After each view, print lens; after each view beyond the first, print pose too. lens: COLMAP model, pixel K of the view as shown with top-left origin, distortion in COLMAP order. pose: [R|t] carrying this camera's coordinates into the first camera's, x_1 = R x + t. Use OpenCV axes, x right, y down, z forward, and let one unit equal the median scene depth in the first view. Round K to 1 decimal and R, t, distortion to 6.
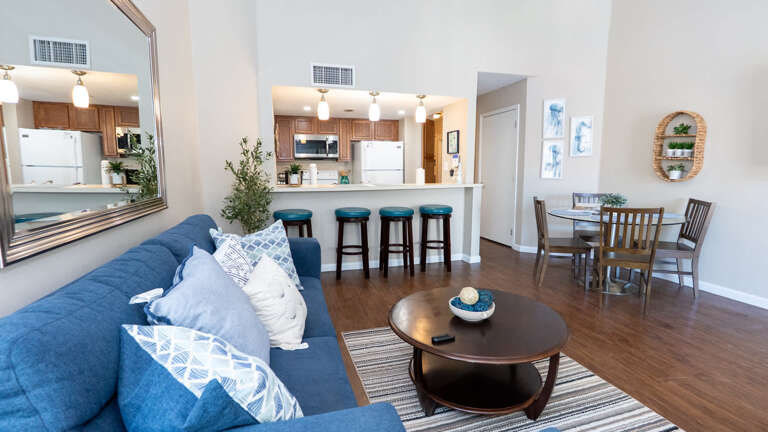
lens RADIAL K [[352.1, 0, 387.9], [0, 352.1, 215.2], [0, 0, 1]] dist [-0.003814, -0.000079]
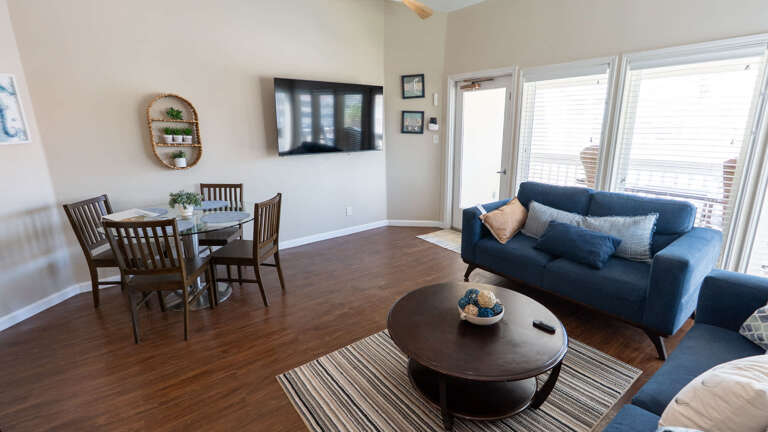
lens RADIAL K [[352.1, 0, 387.9], [0, 352.1, 215.2], [0, 0, 1]] dist [-0.003814, -0.000079]
pose [[-0.338813, -0.219358, 0.914925, -0.278371], [0.140380, 0.949770, 0.279697, -0.165566], [-0.930322, 0.223202, -0.291001, 0.782099]]
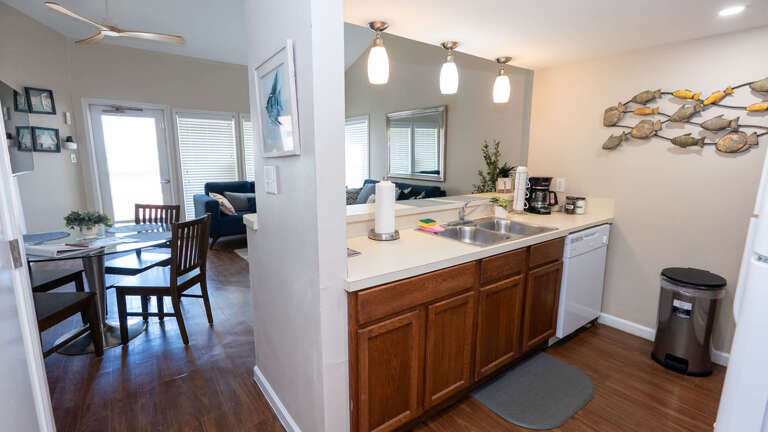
lens RADIAL K [[355.5, 0, 387.1], [0, 355.5, 215.3], [0, 0, 1]] dist [-0.000531, 0.000118]
pose [[-0.939919, 0.058124, -0.336414, 0.311855], [-0.047849, 0.953246, 0.298384, -0.288256], [0.338028, 0.296554, -0.893192, 1.800693]]
